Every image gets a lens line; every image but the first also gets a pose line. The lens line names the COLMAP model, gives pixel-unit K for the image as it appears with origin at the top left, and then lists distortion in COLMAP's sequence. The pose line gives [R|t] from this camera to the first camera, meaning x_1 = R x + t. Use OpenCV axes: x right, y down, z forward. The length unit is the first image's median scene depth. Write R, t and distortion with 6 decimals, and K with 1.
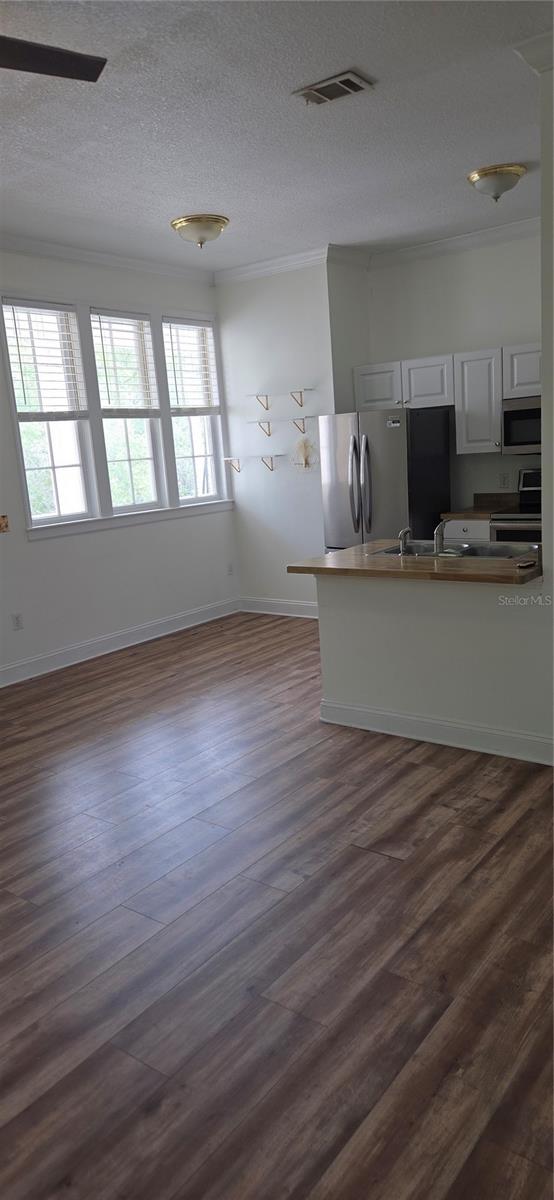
lens RADIAL K [[788.6, 0, 277.0], [0, 788.6, 600.0], [0, 0, 1]] dist [0.083953, -0.079240]
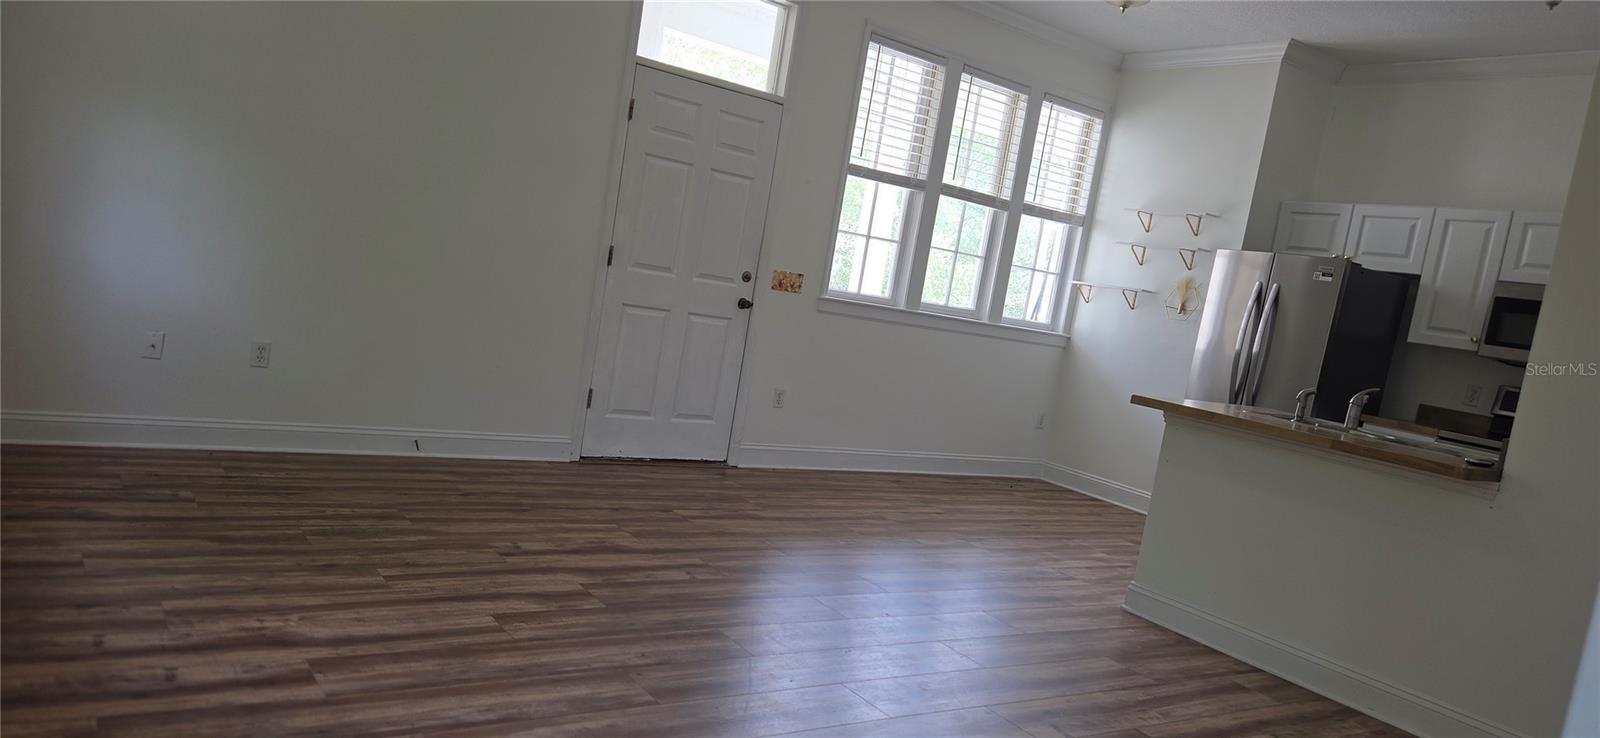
lens RADIAL K [[1051.5, 0, 794.5], [0, 1051.5, 384.1], [0, 0, 1]] dist [0.083953, -0.079240]
pose [[0.925554, 0.254873, -0.279981, -0.003646], [-0.282257, 0.957361, -0.061572, 0.069094], [0.252350, 0.136015, 0.958029, -0.055838]]
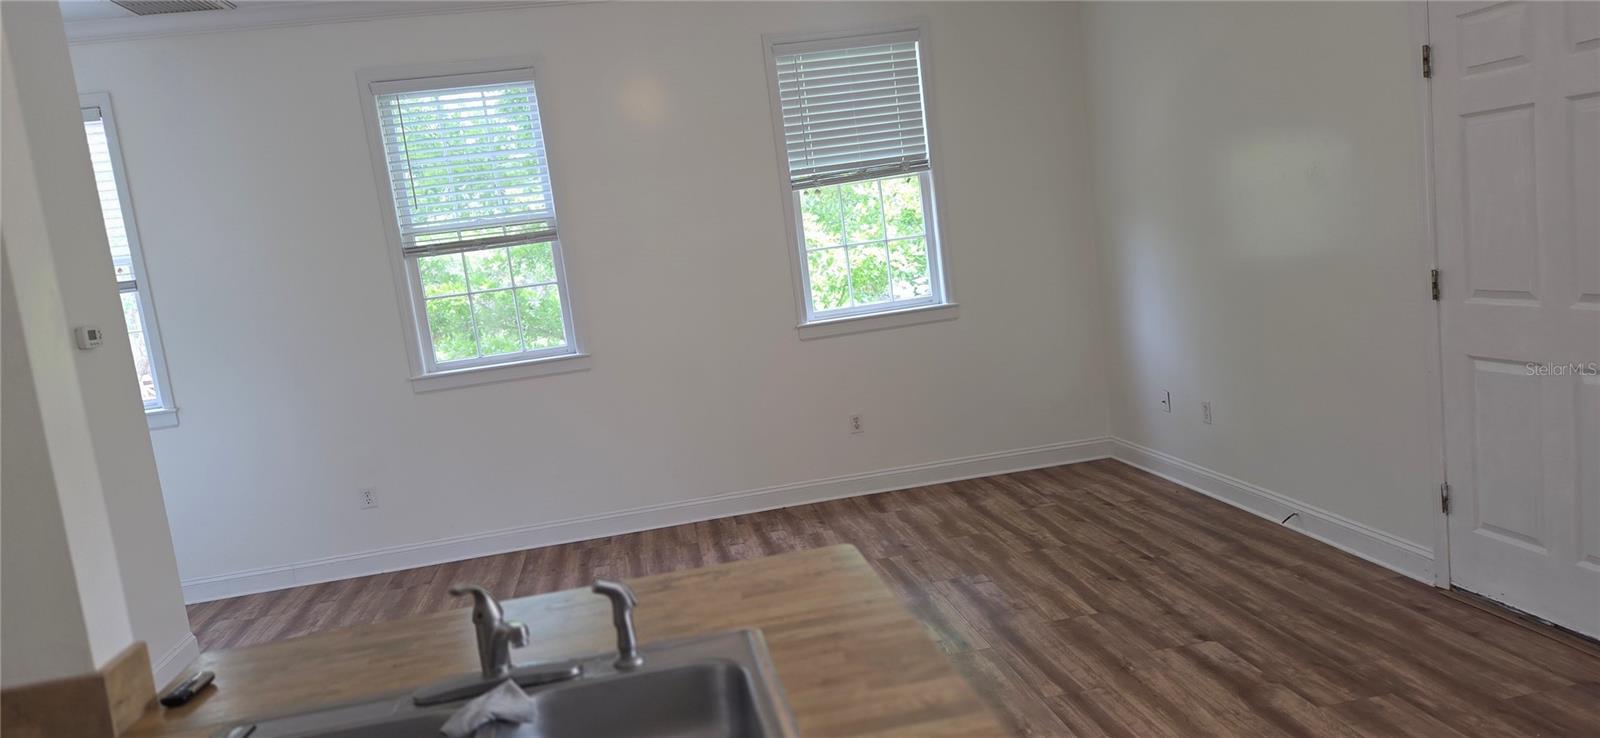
lens RADIAL K [[1051.5, 0, 794.5], [0, 1051.5, 384.1], [0, 0, 1]] dist [0.083953, -0.079240]
pose [[-0.676623, 0.246468, -0.693855, 0.249792], [0.029175, 0.950549, 0.309200, -0.191535], [0.735751, 0.188968, -0.650355, 0.890544]]
